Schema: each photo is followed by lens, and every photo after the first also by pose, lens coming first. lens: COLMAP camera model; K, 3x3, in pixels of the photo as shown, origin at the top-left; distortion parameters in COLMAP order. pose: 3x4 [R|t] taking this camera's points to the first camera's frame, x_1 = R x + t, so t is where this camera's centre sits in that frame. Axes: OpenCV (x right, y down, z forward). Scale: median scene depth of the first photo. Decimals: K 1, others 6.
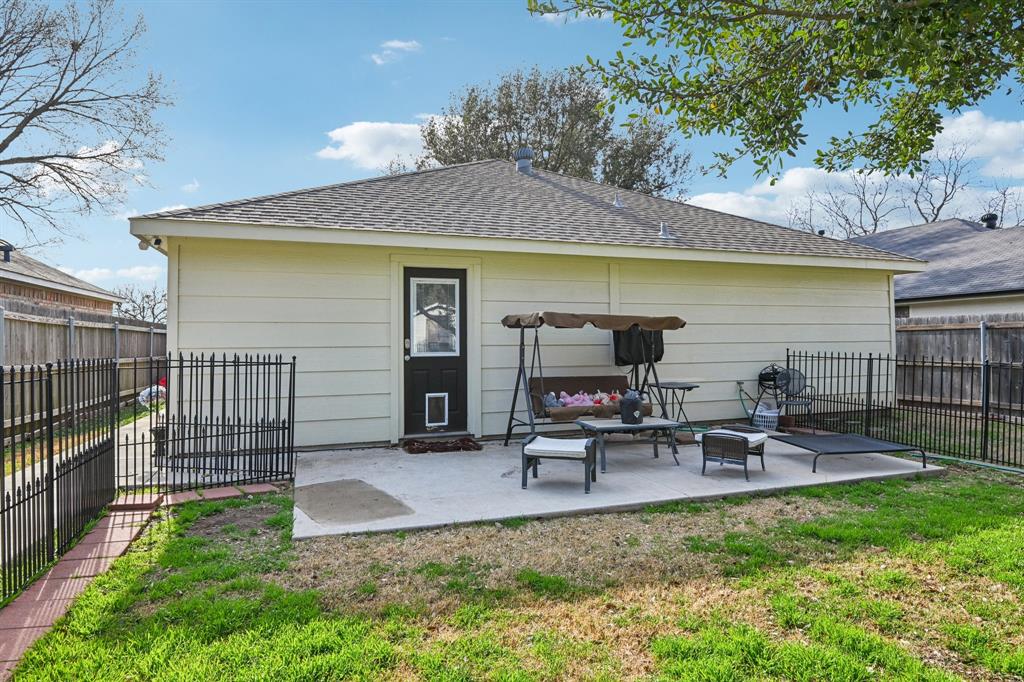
lens RADIAL K [[580.5, 0, 510.2], [0, 580.5, 345.6], [0, 0, 1]] dist [-0.018165, -0.000233]
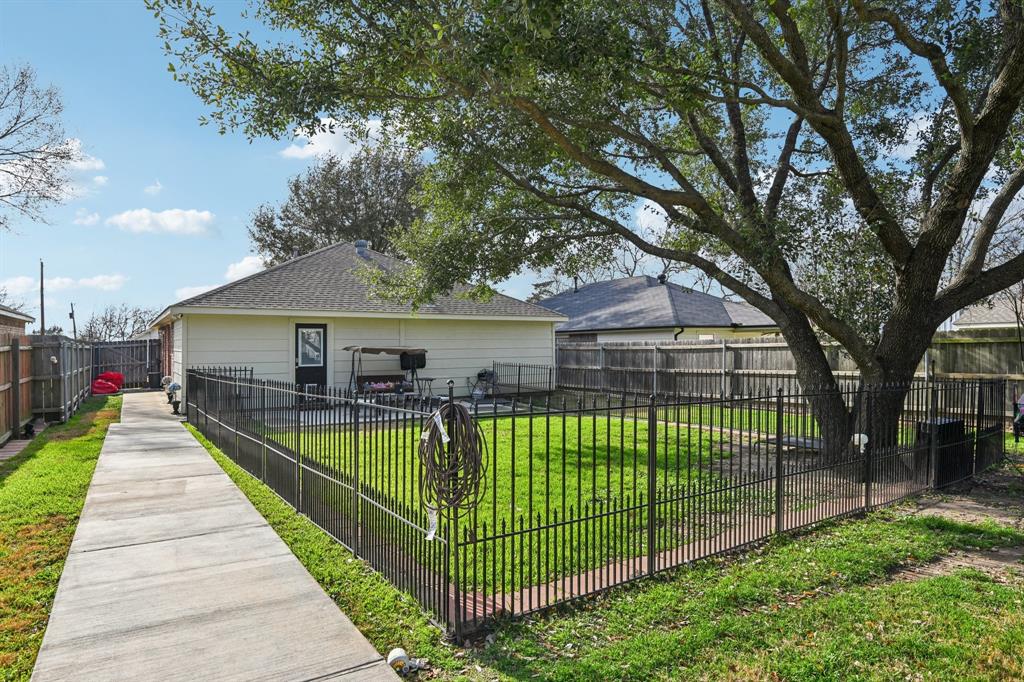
lens RADIAL K [[580.5, 0, 513.5], [0, 580.5, 344.5], [0, 0, 1]] dist [-0.018165, -0.000233]
pose [[0.969012, 0.001106, 0.247013, 0.058007], [0.001685, 0.999937, -0.011085, -0.034575], [-0.247010, 0.011158, 0.968949, -1.138310]]
